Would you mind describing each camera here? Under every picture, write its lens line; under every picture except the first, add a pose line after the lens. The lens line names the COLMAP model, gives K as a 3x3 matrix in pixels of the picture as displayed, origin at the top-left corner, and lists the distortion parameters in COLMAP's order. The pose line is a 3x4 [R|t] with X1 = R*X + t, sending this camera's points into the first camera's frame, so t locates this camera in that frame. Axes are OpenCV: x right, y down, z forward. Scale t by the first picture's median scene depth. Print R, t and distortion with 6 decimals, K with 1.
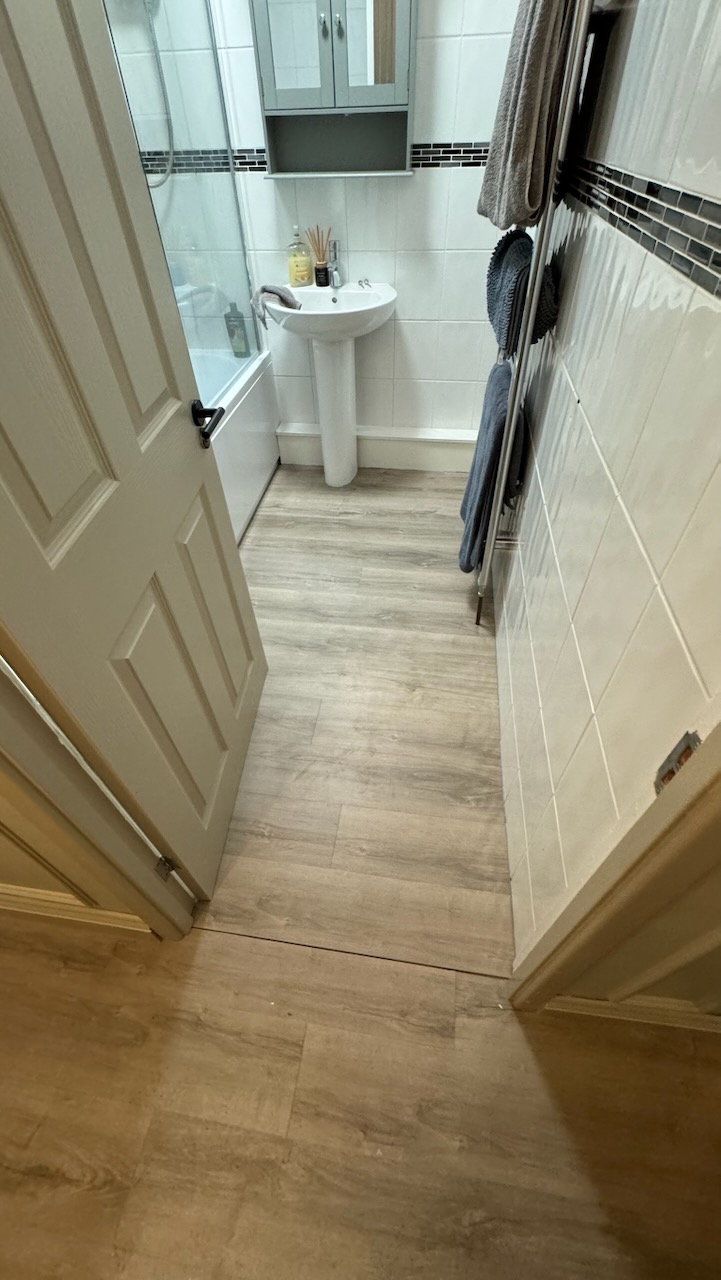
lens RADIAL K [[508.4, 0, 360.6], [0, 508.4, 636.6], [0, 0, 1]] dist [-0.002038, -0.000468]
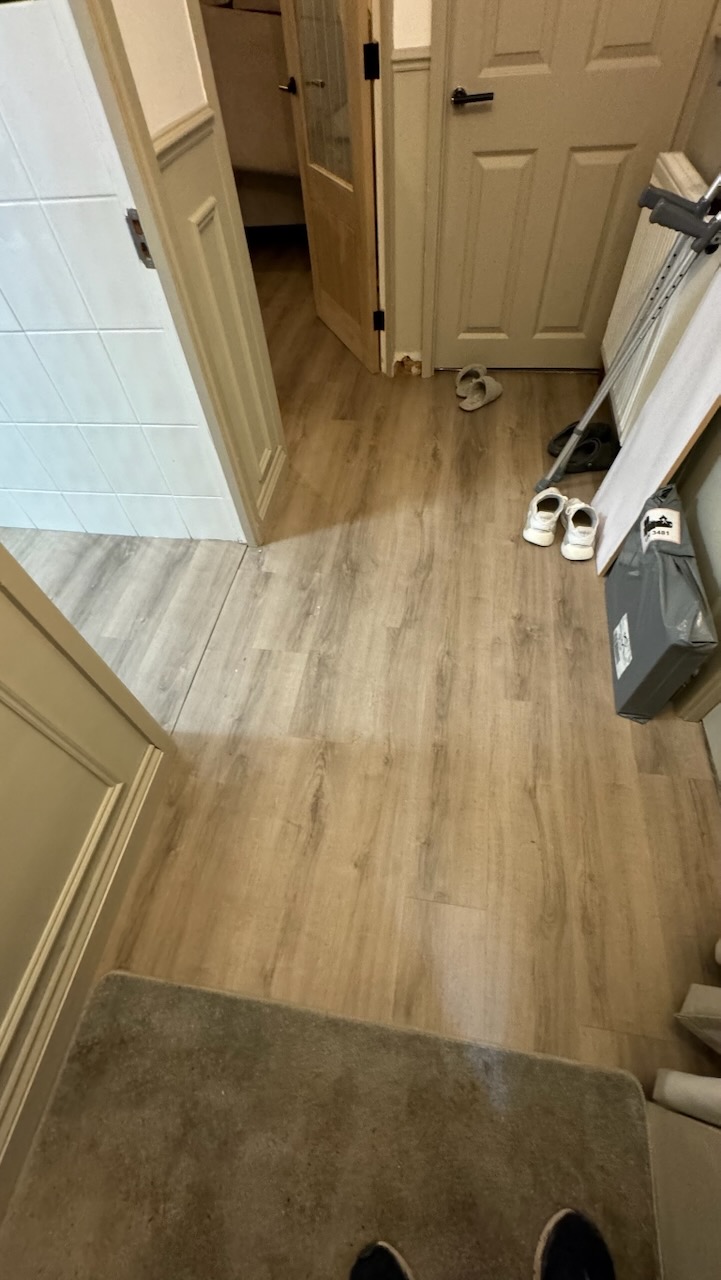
lens RADIAL K [[508.4, 0, 354.5], [0, 508.4, 643.4], [0, 0, 1]] dist [-0.002038, -0.000468]
pose [[0.020094, -0.797994, 0.602331, -0.963366], [0.755419, 0.406764, 0.513698, 0.254967], [-0.654934, 0.444690, 0.610993, -0.054798]]
